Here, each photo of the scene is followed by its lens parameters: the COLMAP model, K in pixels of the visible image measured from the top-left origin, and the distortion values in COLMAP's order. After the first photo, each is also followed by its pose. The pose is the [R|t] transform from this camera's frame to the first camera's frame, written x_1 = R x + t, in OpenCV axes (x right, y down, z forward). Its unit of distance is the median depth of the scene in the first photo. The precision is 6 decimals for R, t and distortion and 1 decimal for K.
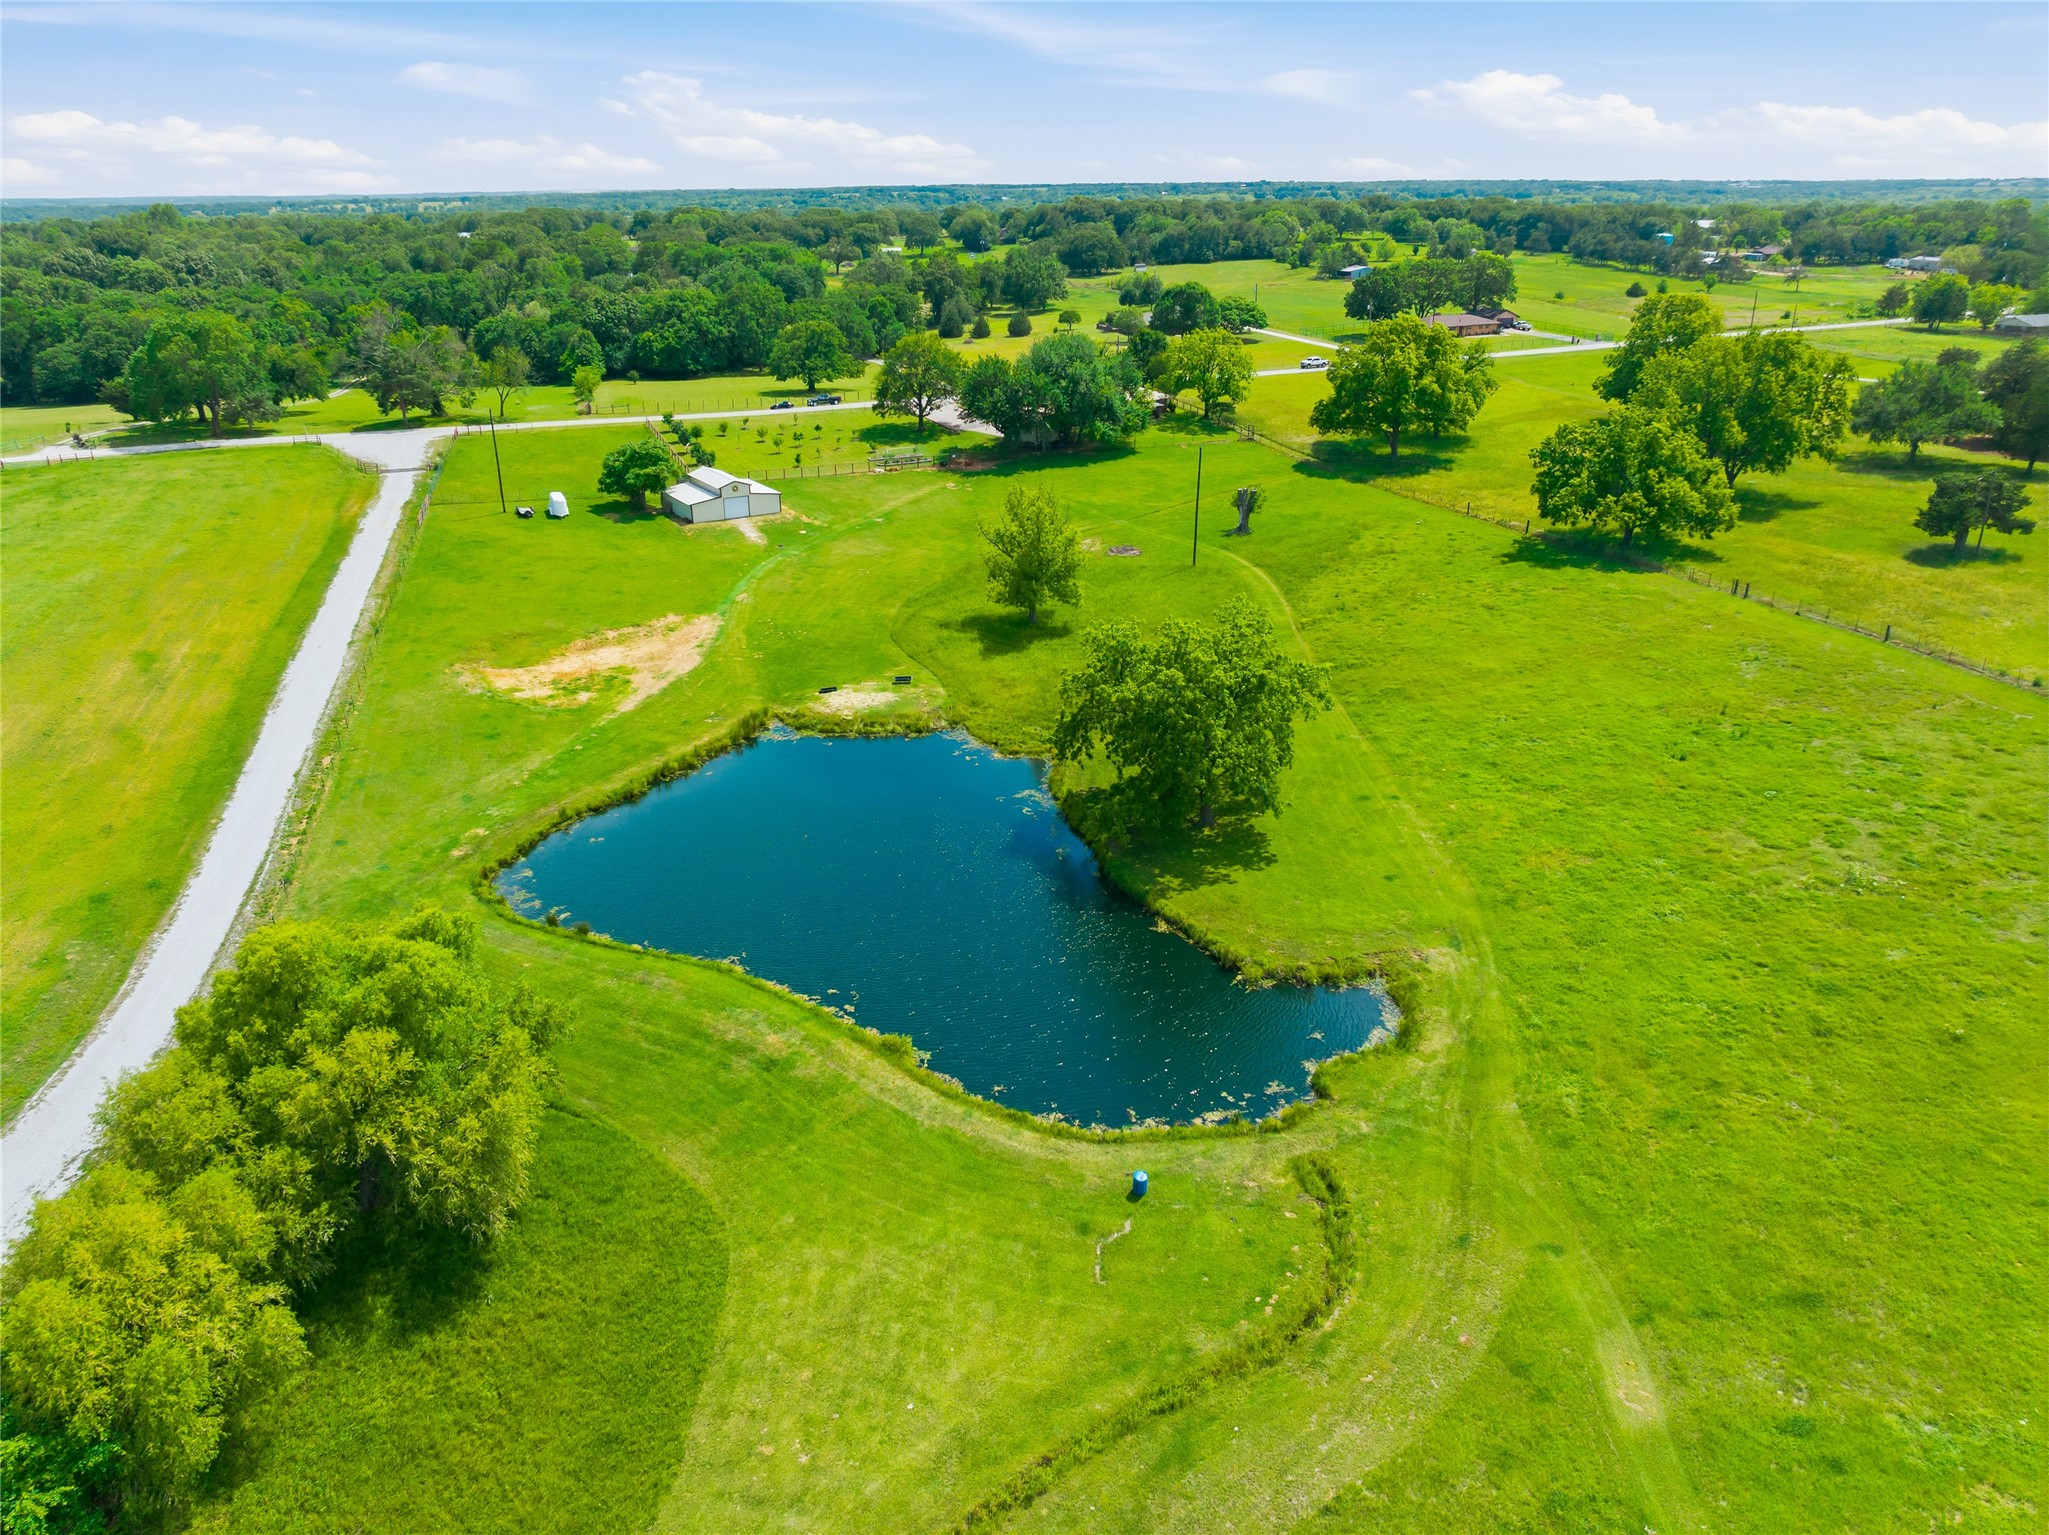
lens RADIAL K [[1438.4, 0, 1024.5], [0, 1438.4, 767.5], [0, 0, 1]] dist [-0.035162, 0.000216]
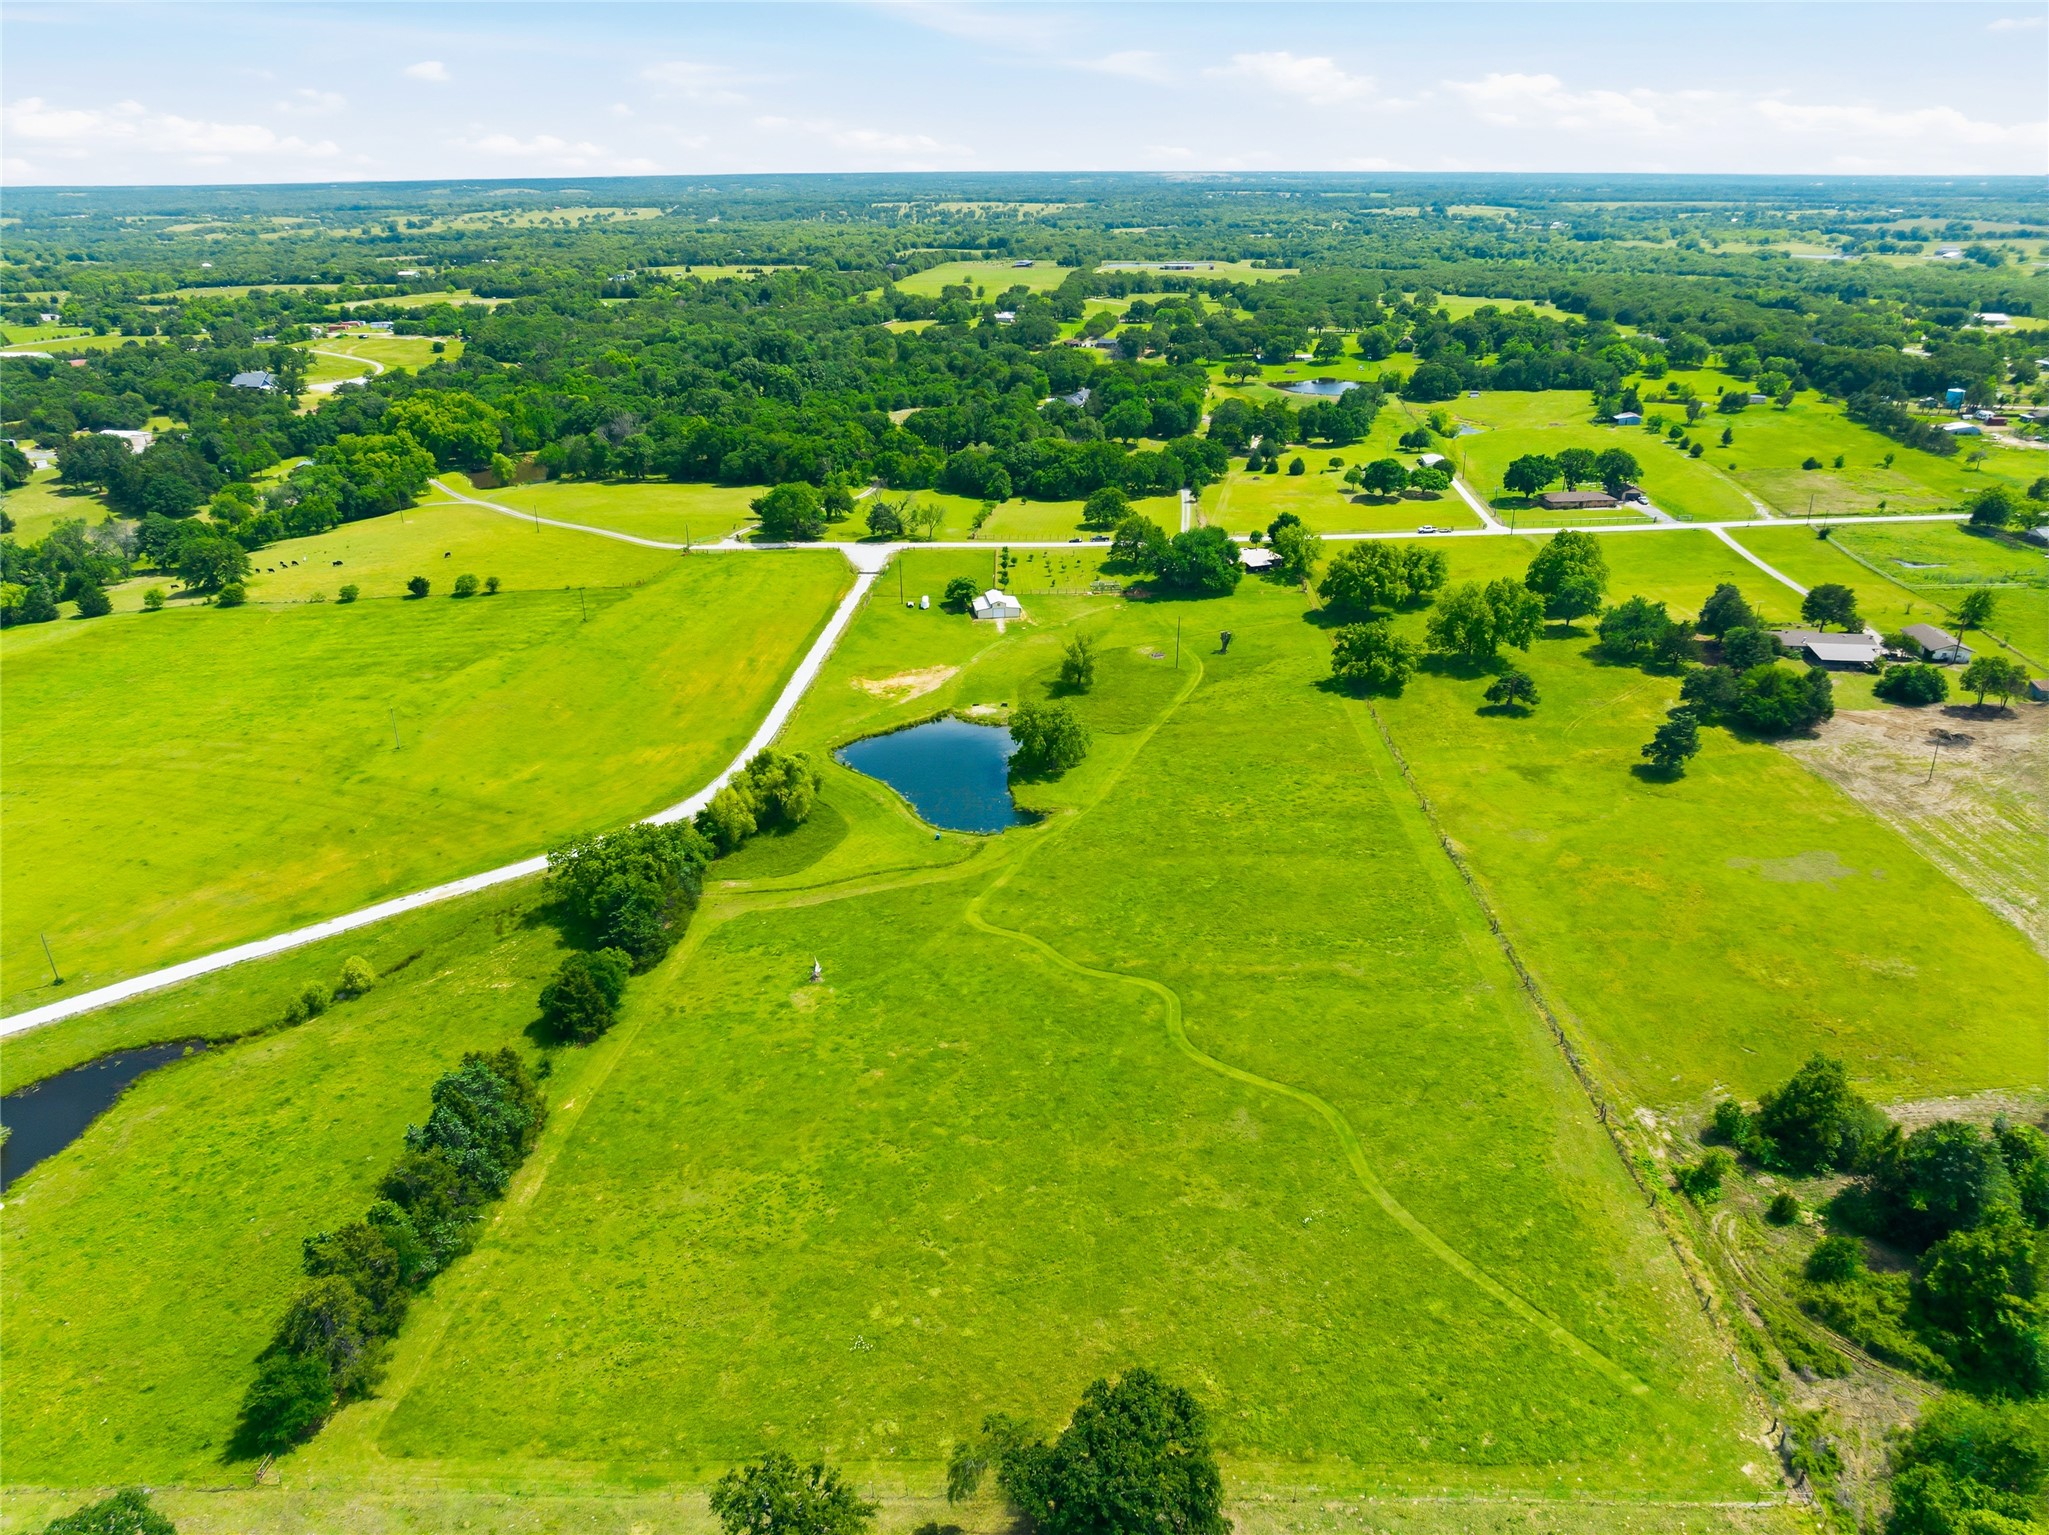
lens RADIAL K [[1434.2, 0, 1024.5], [0, 1434.2, 767.5], [0, 0, 1]] dist [-0.003381, 0.001081]
pose [[0.926320, 0.149957, -0.345607, 0.320900], [-0.145149, 0.988605, 0.039911, -0.021458], [0.347653, 0.013194, 0.937530, -0.528162]]
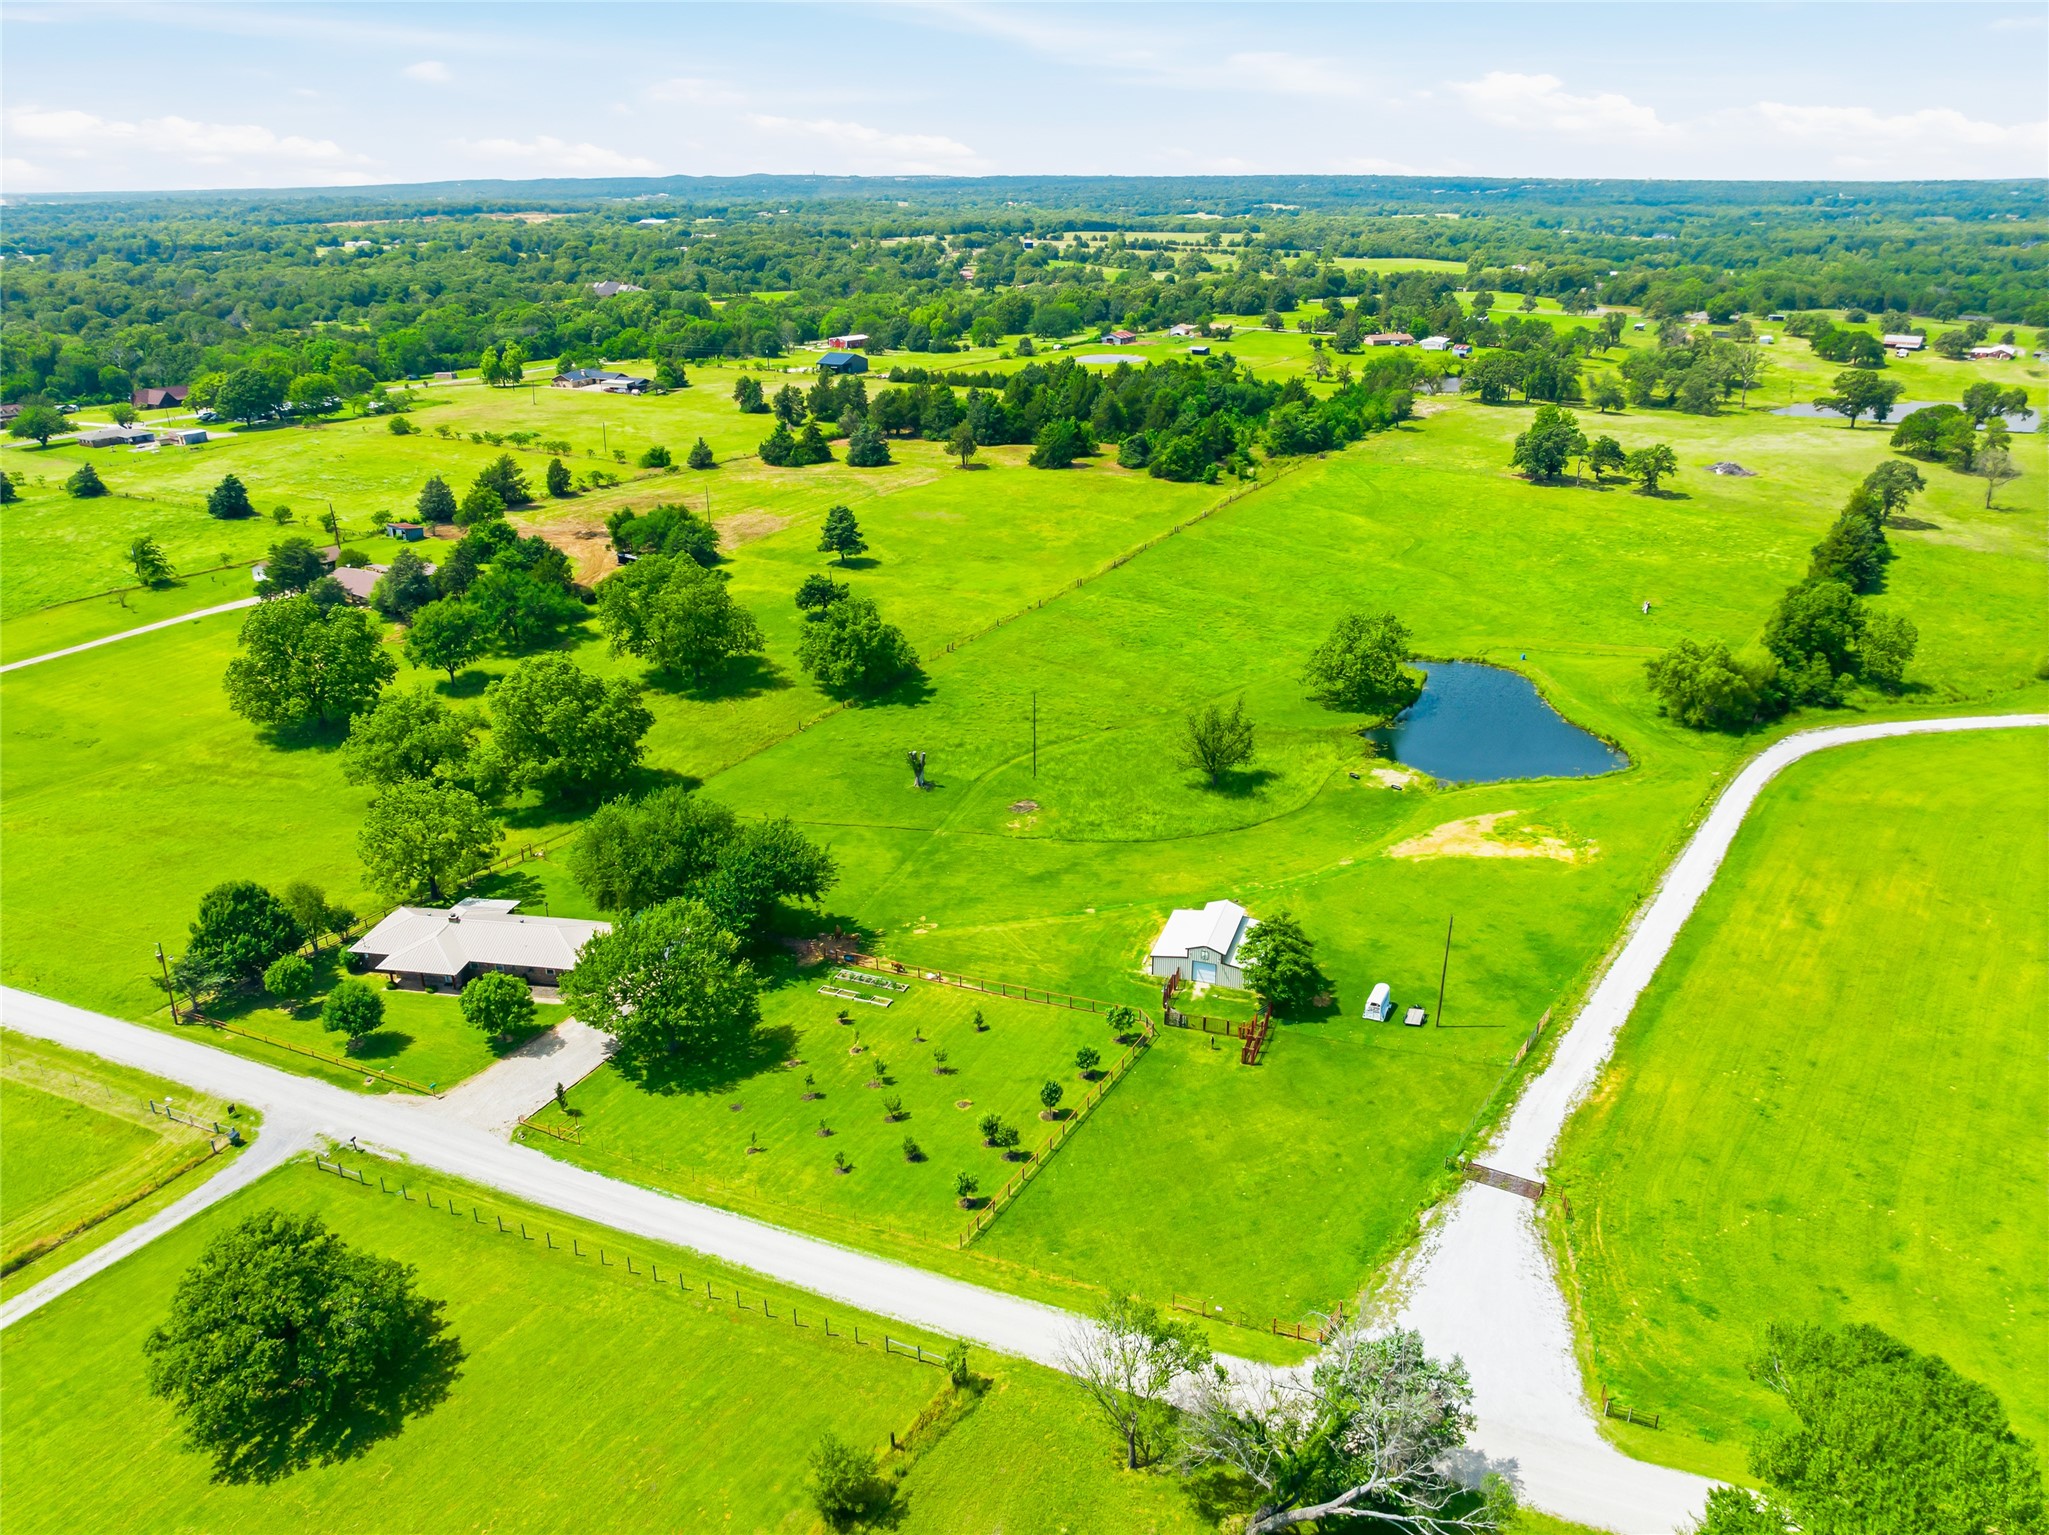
lens RADIAL K [[1438.4, 0, 1024.5], [0, 1438.4, 767.5], [0, 0, 1]] dist [-0.035162, 0.000216]
pose [[-0.633300, -0.285756, 0.719218, -0.391821], [0.303569, 0.763130, 0.570507, -0.428989], [-0.711883, 0.579634, -0.396544, 0.721970]]
